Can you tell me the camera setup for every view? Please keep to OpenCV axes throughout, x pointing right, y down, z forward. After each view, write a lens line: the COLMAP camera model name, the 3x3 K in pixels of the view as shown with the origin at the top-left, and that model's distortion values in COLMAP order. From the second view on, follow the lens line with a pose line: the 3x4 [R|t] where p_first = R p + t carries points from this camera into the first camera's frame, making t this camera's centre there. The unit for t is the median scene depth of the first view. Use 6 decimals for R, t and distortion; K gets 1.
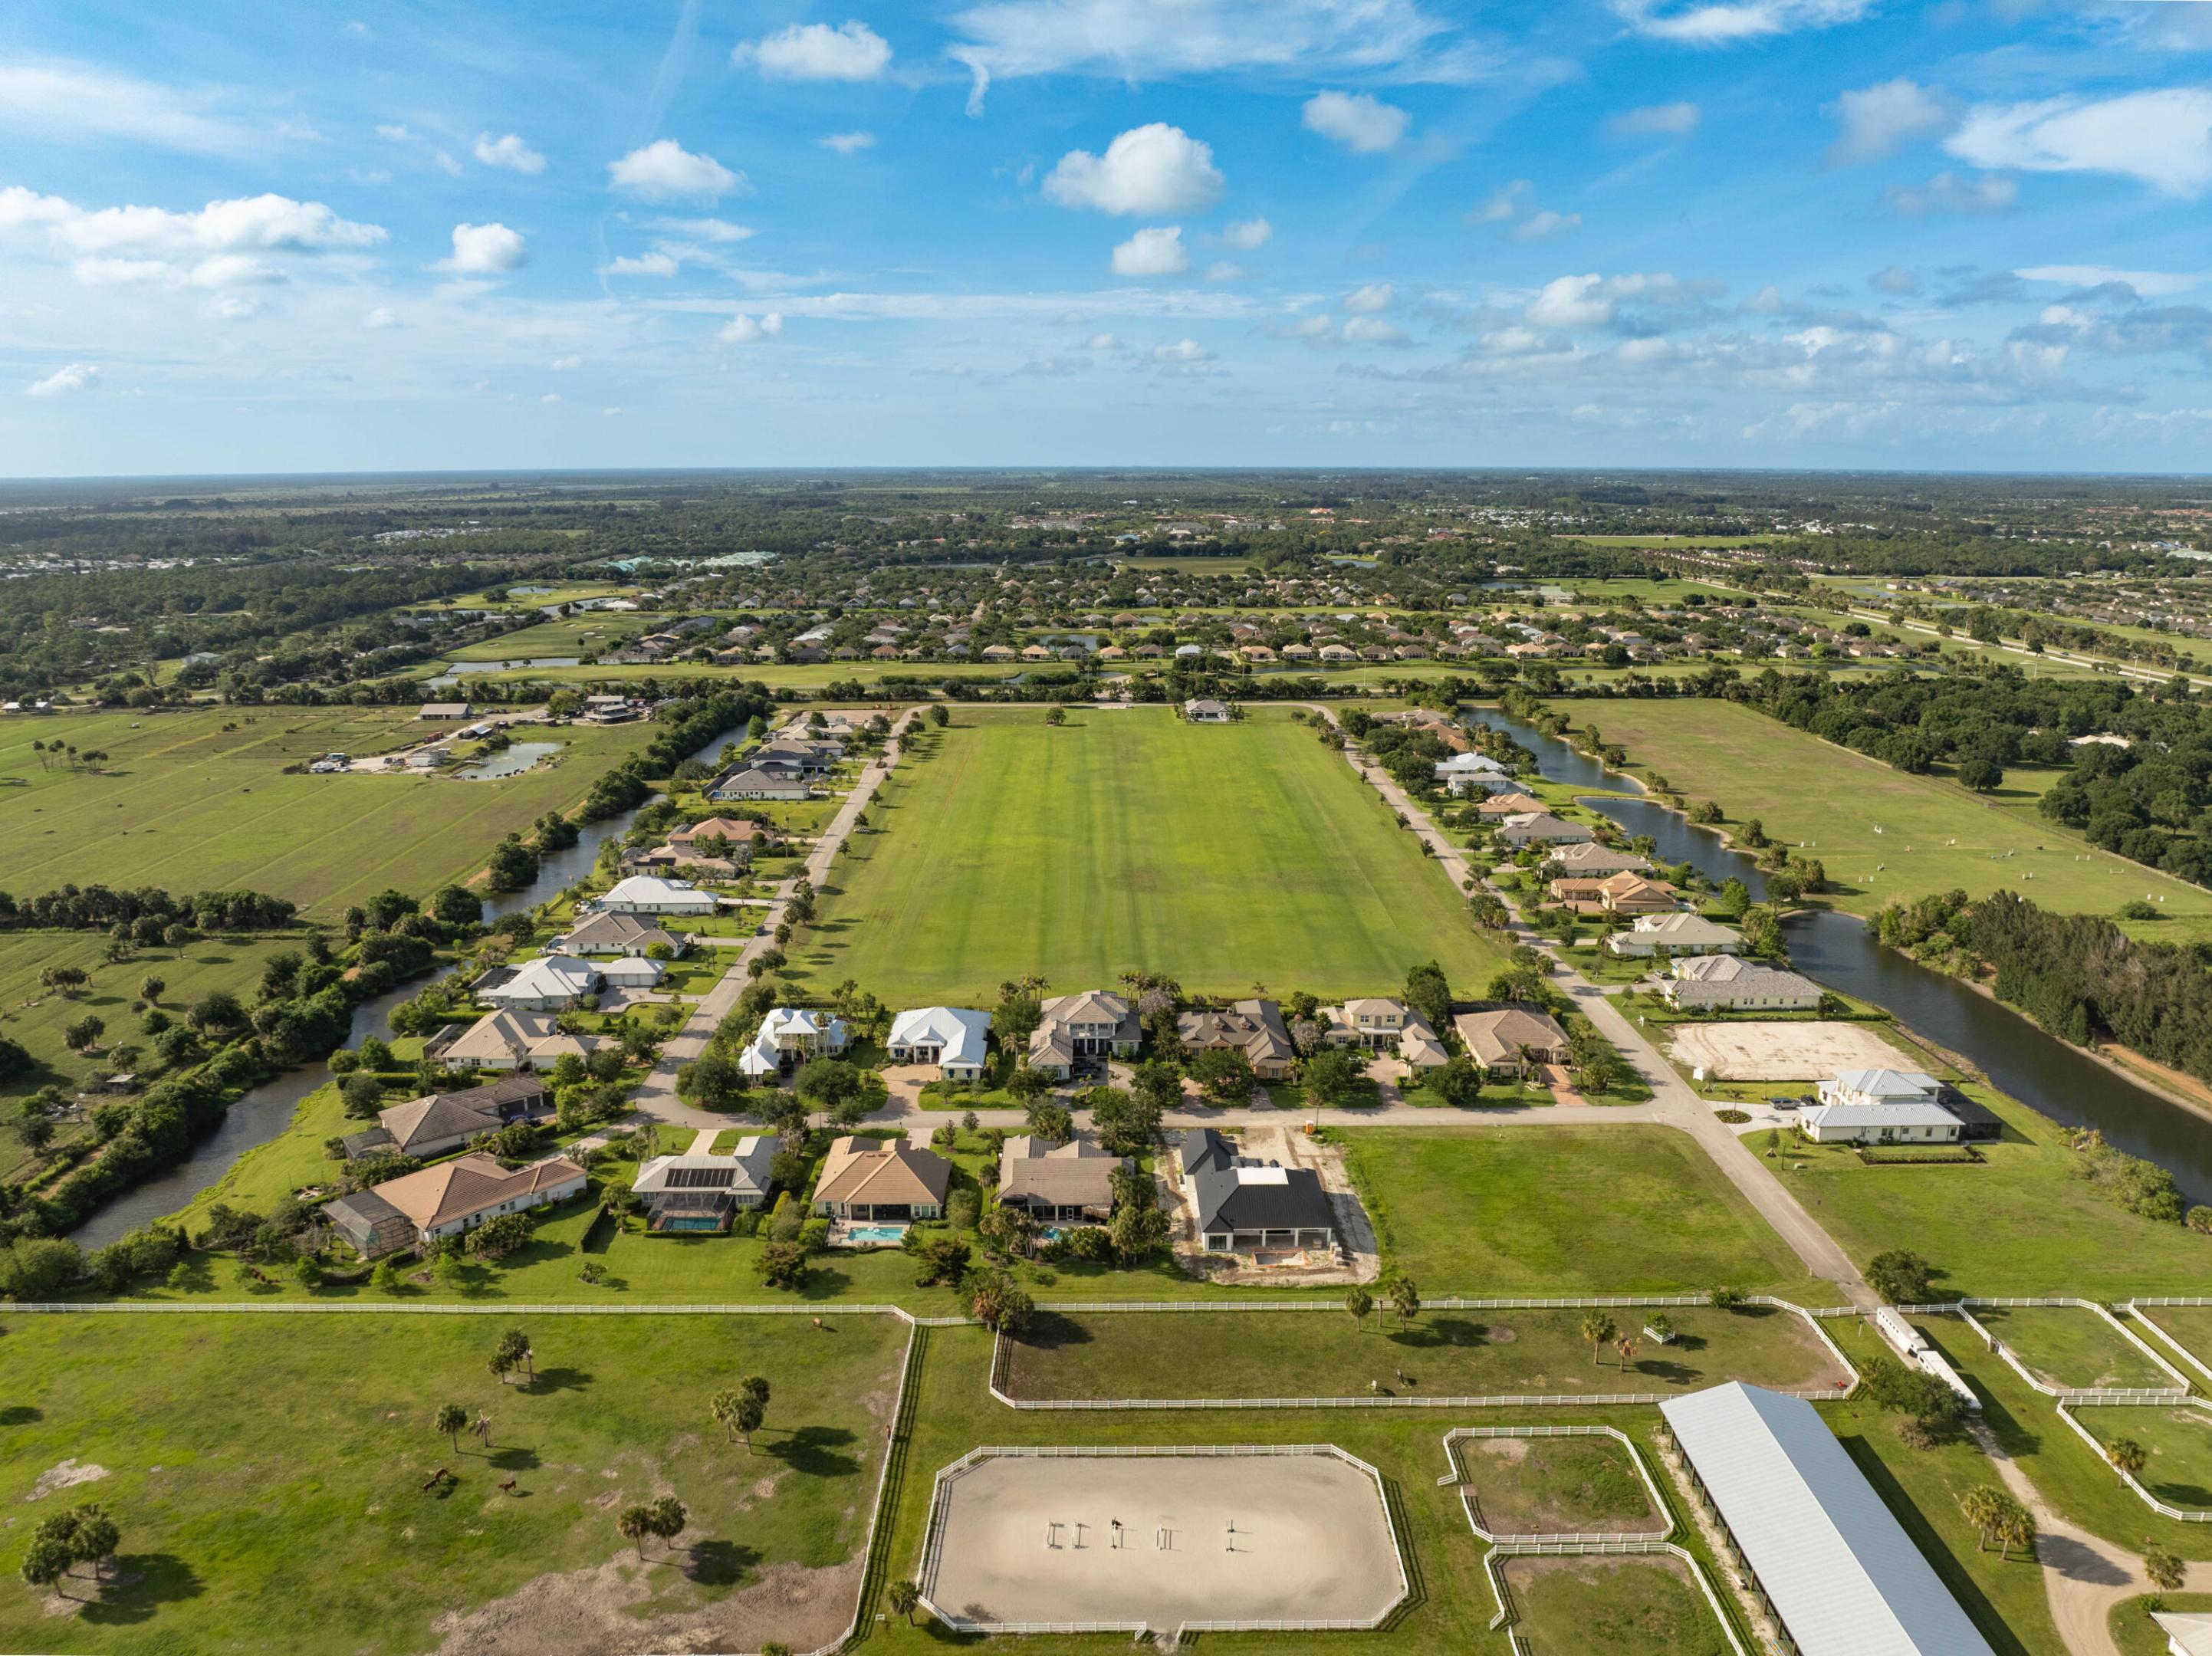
lens RADIAL K [[1509.5, 0, 1107.8], [0, 1509.5, 973.8], [0, 0, 1]] dist [-0.029295, 0.000509]
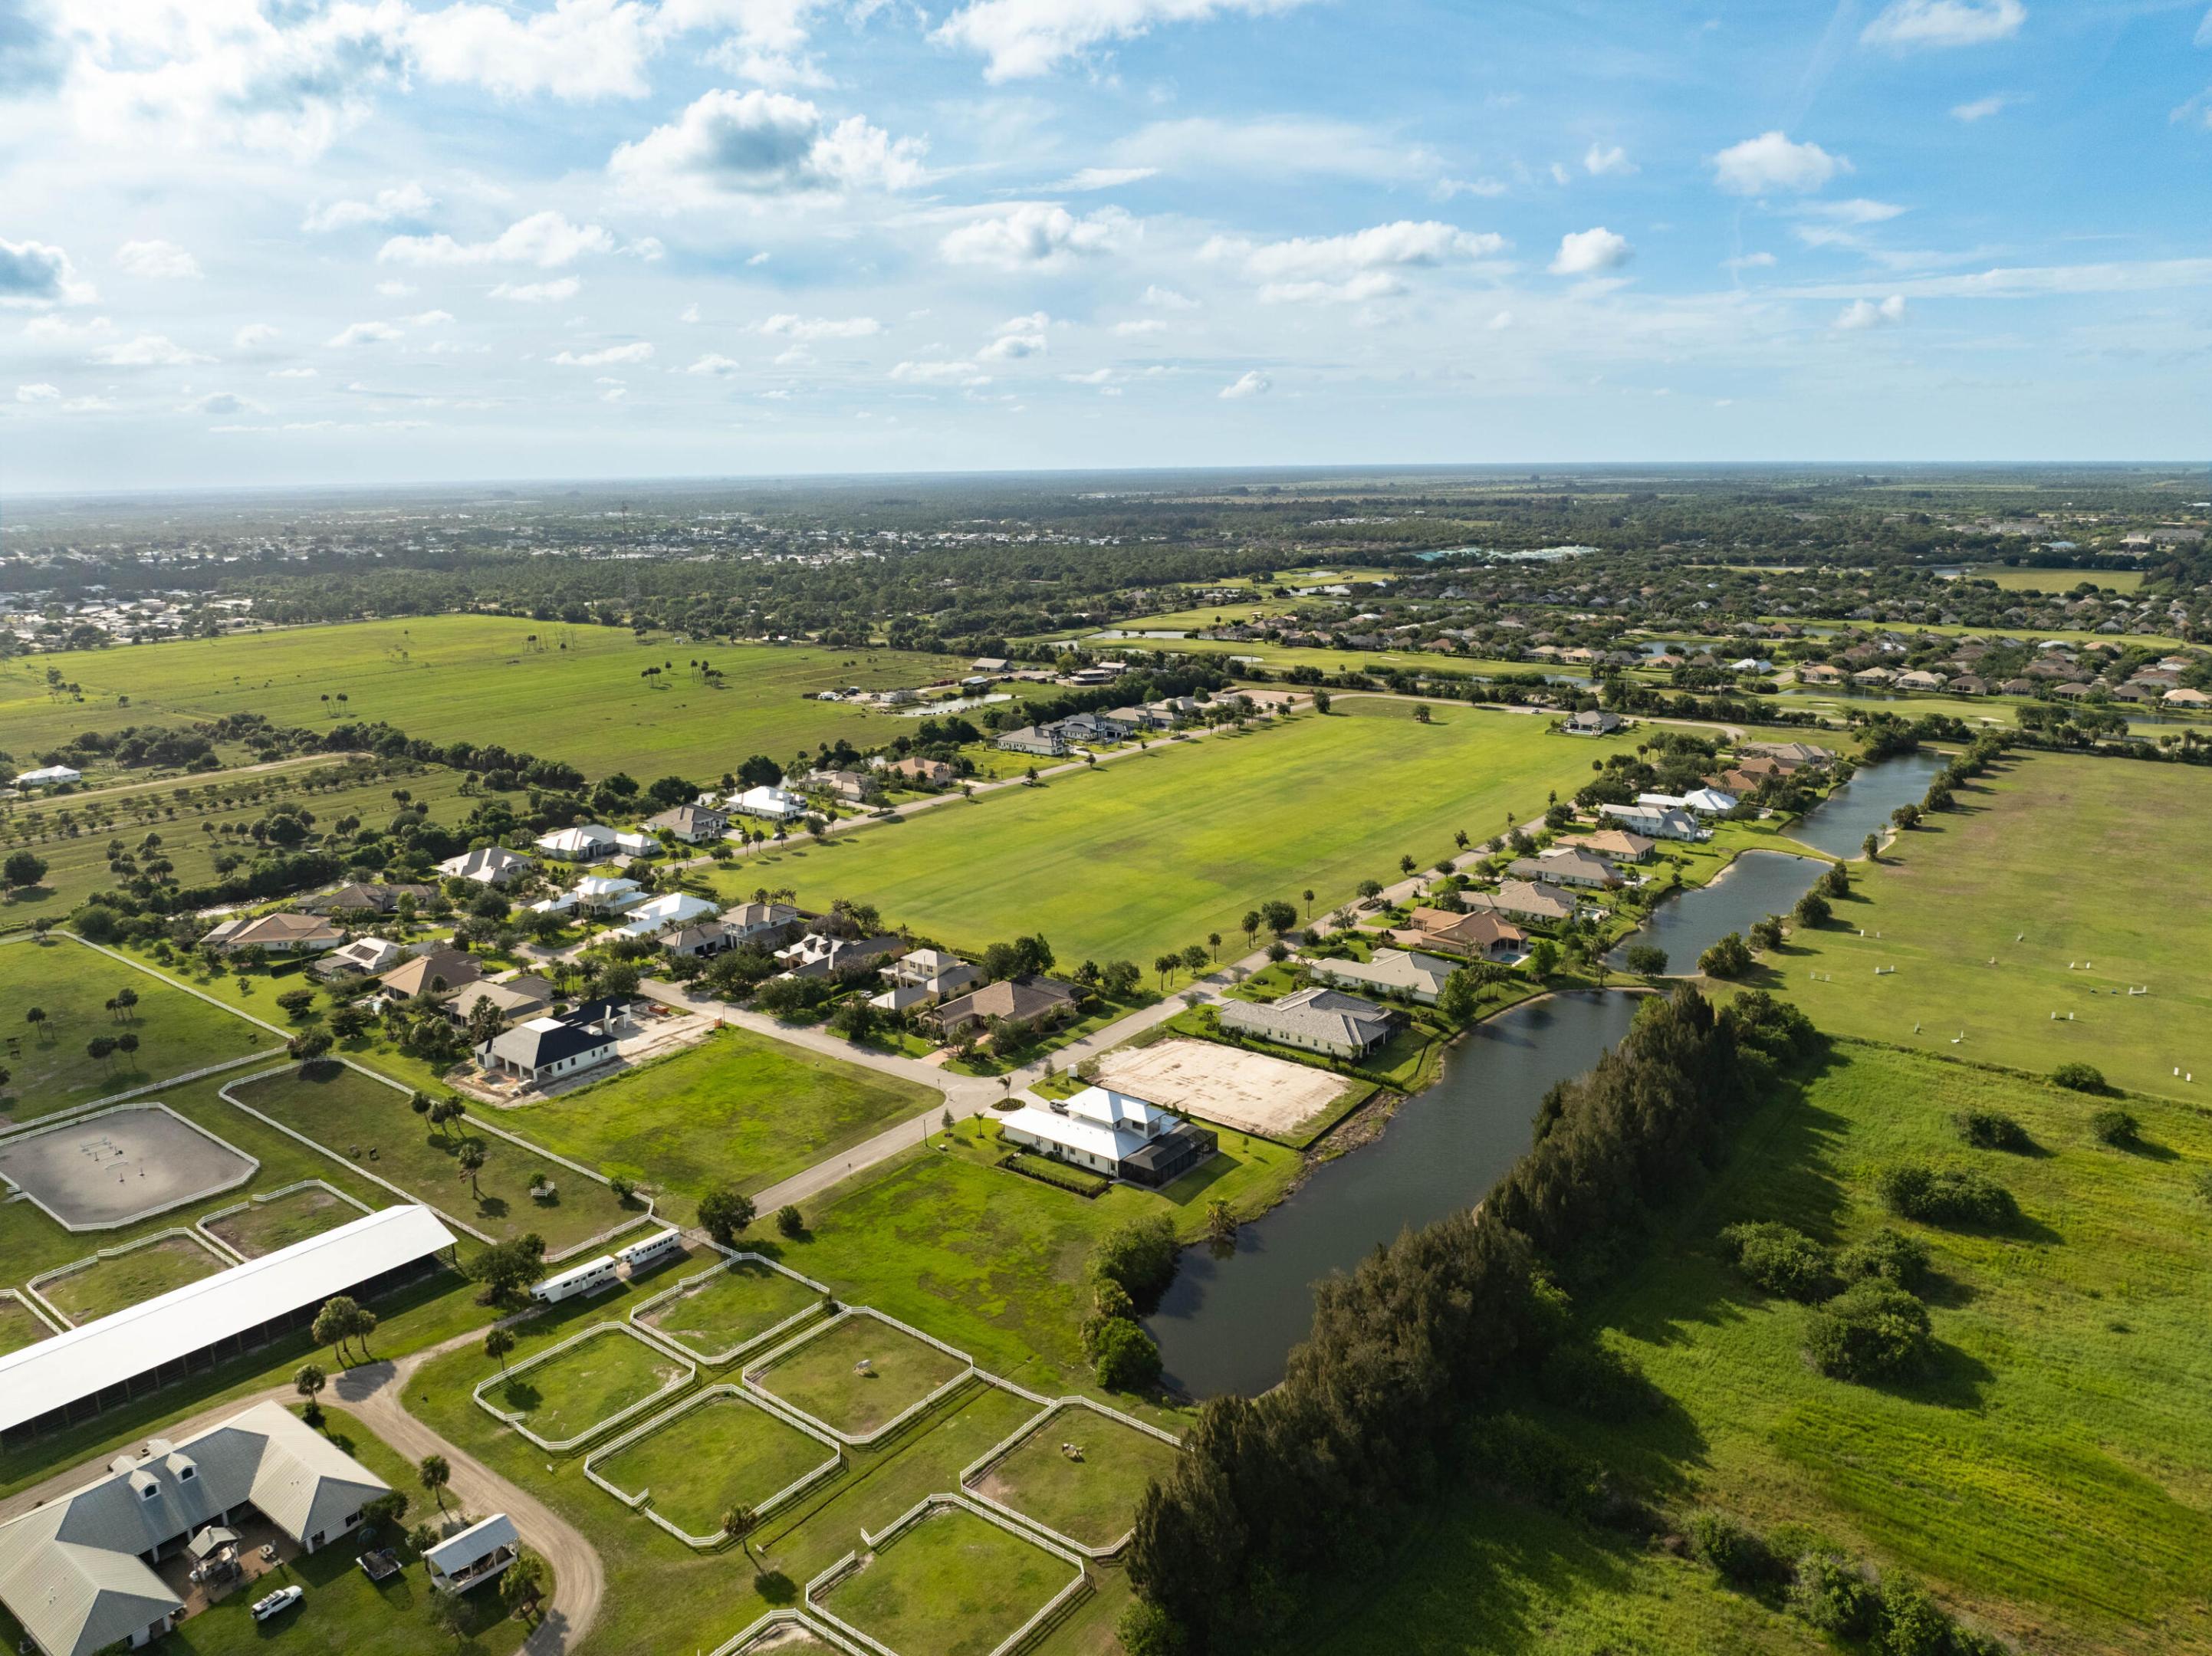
lens RADIAL K [[1558.9, 0, 1106.0], [0, 1558.9, 828.0], [0, 0, 1]] dist [0.006036, -0.052235]
pose [[0.783960, 0.134783, -0.606004, 0.398952], [-0.190666, 0.981244, -0.028415, -0.025894], [0.590807, 0.137821, 0.794954, 0.067641]]
